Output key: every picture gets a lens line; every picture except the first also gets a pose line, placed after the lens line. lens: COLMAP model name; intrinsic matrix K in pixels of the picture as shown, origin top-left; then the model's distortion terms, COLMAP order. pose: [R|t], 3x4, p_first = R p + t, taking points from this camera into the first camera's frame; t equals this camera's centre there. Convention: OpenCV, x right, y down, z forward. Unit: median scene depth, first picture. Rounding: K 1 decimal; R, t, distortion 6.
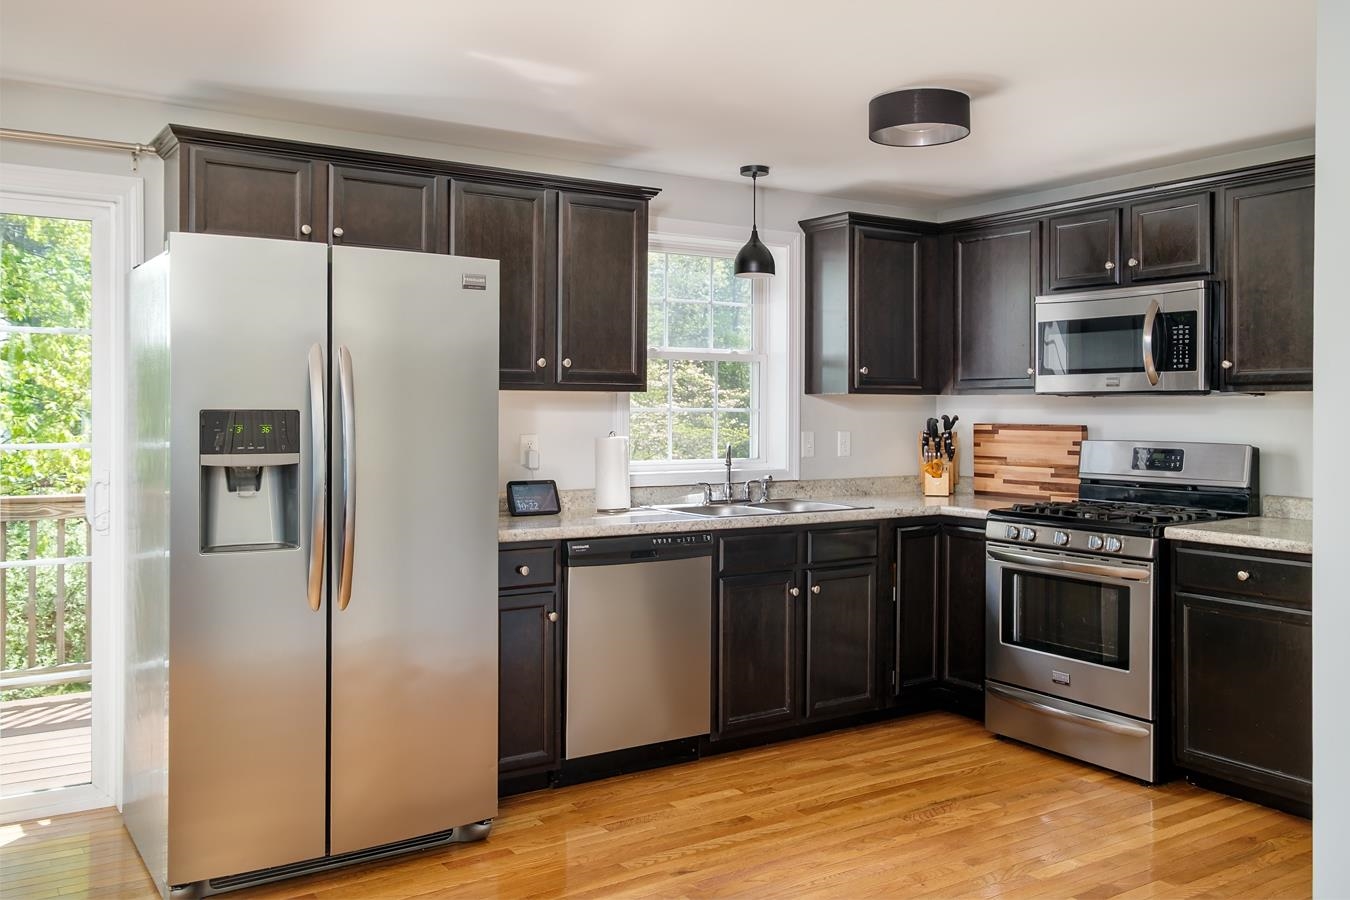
lens RADIAL K [[1162.9, 0, 716.4], [0, 1162.9, 413.2], [0, 0, 1]] dist [0.004094, 0.013097]
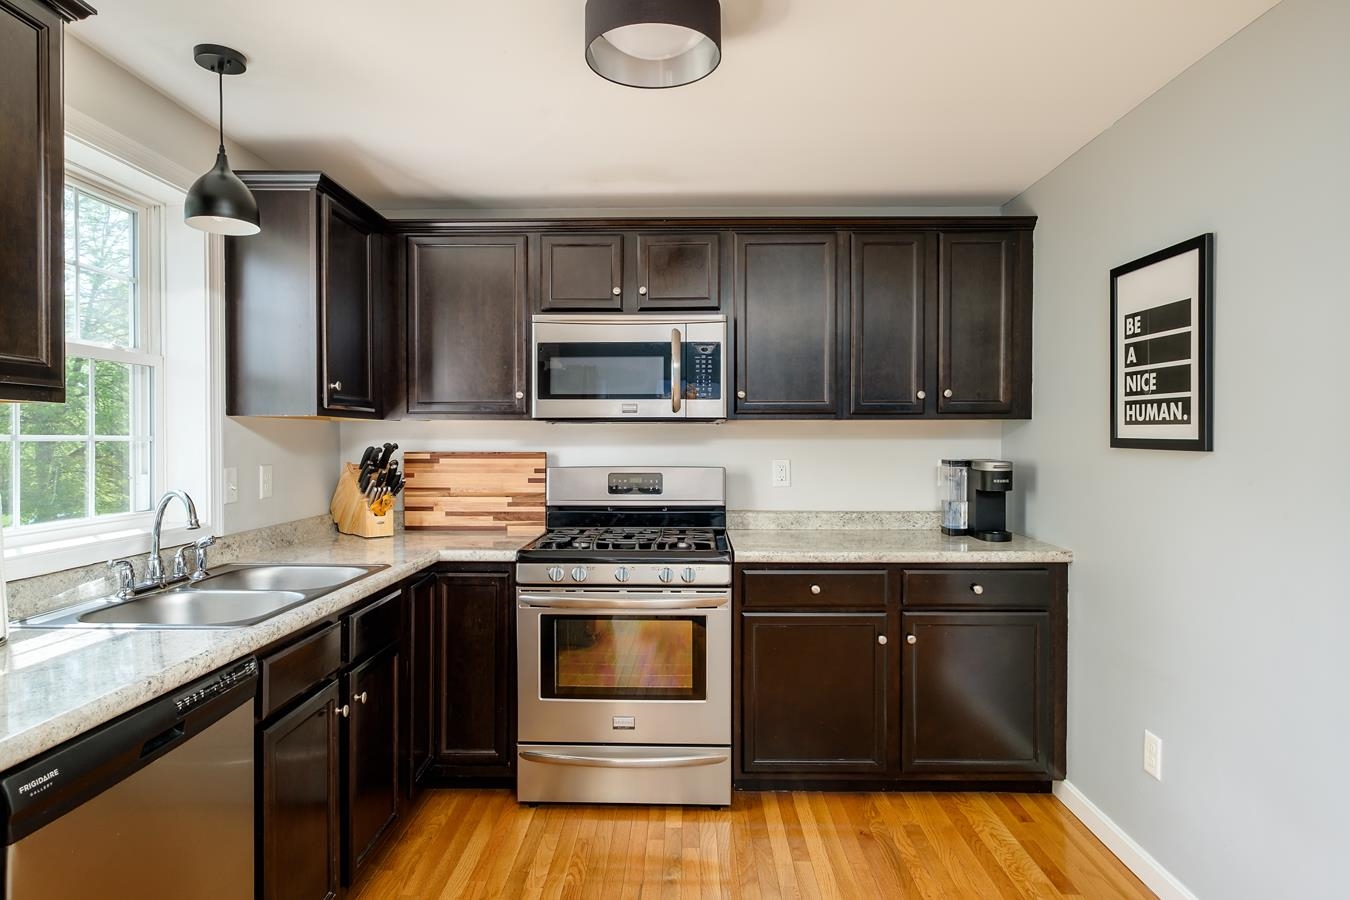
lens RADIAL K [[782.3, 0, 674.3], [0, 782.3, 448.4], [0, 0, 1]] dist [-0.004810, 0.002089]
pose [[0.587713, -0.014109, 0.808946, -0.187587], [0.005283, 0.999894, 0.013600, -0.001528], [-0.809052, -0.003719, 0.587725, 0.608487]]
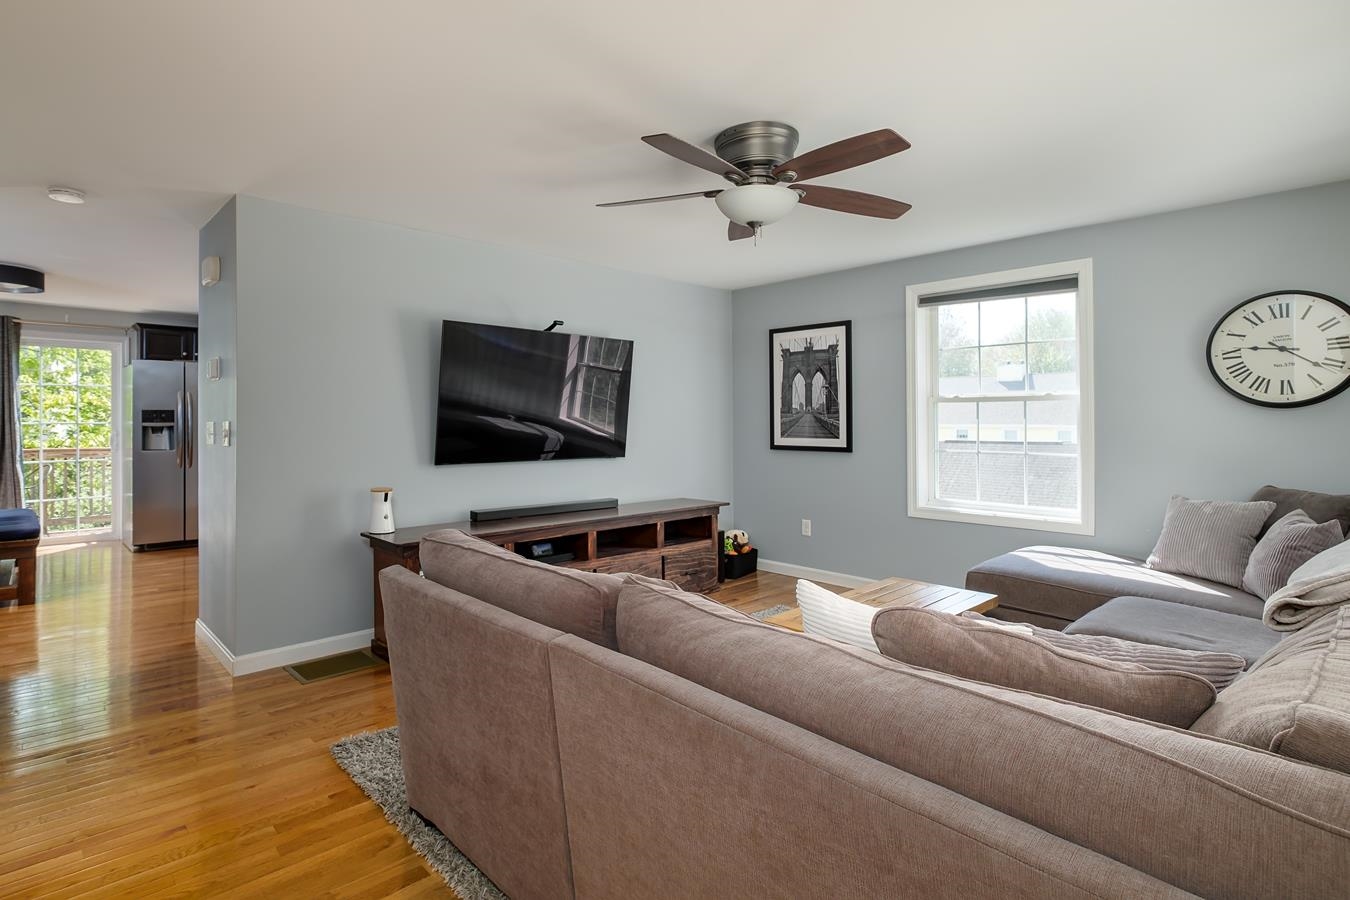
lens RADIAL K [[692.4, 0, 632.9], [0, 692.4, 409.7], [0, 0, 1]] dist [-0.000557, -0.002493]
pose [[0.991141, -0.005436, 0.132700, 0.535155], [0.007553, 0.999852, -0.015454, 0.029182], [-0.132597, 0.016319, 0.991036, -0.904945]]
